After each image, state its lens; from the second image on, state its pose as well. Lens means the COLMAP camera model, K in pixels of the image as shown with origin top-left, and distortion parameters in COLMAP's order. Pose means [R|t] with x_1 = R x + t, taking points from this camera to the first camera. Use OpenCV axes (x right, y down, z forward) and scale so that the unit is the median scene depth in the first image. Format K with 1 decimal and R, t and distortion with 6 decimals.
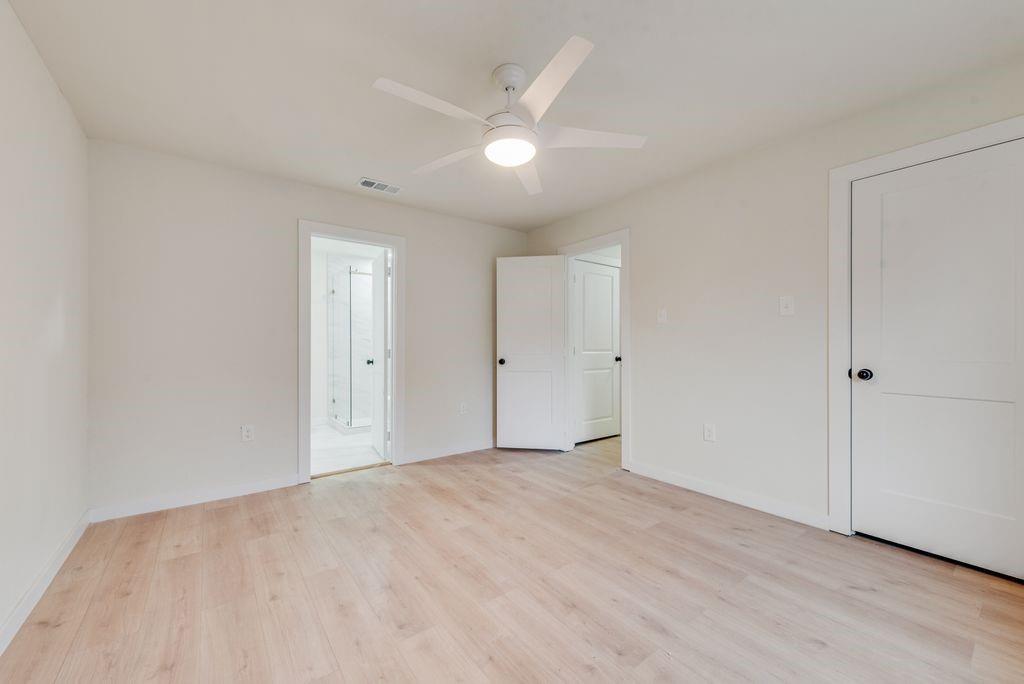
lens RADIAL K [[400.3, 0, 506.8], [0, 400.3, 344.0], [0, 0, 1]] dist [0.015625, -0.007879]
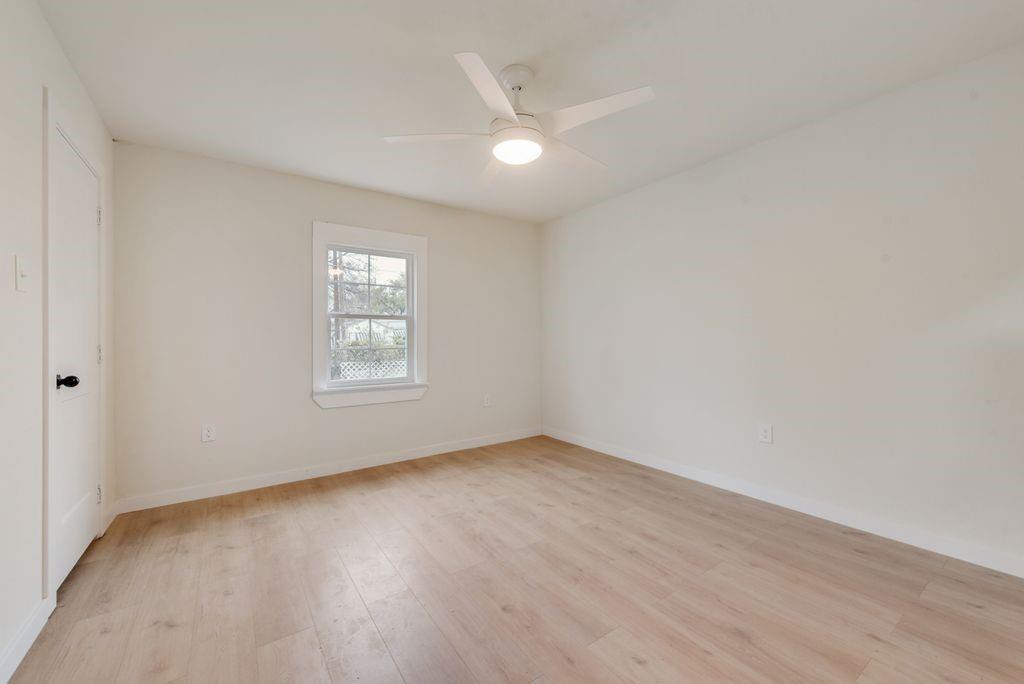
lens RADIAL K [[403.1, 0, 509.9], [0, 403.1, 334.6], [0, 0, 1]] dist [0.008829, -0.000344]
pose [[-0.999588, 0.013792, 0.025155, 0.005208], [0.013476, 0.999829, -0.012695, 0.005754], [-0.025326, -0.012351, -0.999603, 1.578187]]
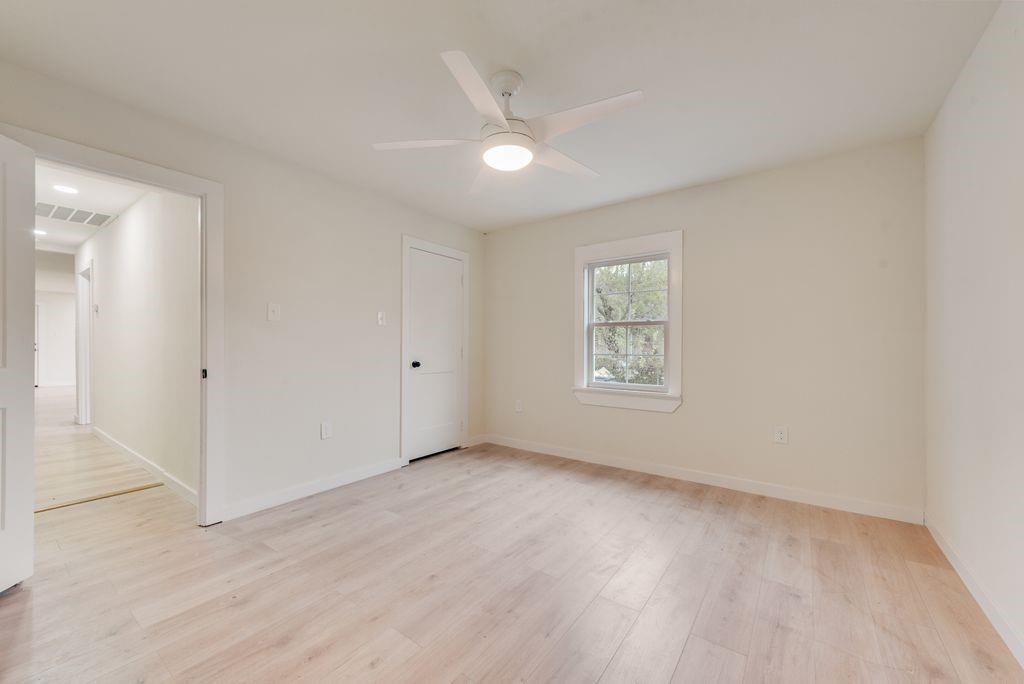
lens RADIAL K [[400.3, 0, 506.8], [0, 400.3, 344.0], [0, 0, 1]] dist [0.015625, -0.007879]
pose [[-0.289933, 0.009689, 0.956998, -0.743920], [-0.002076, 0.999940, -0.010753, 0.007546], [-0.957045, -0.005104, -0.289895, 1.004377]]
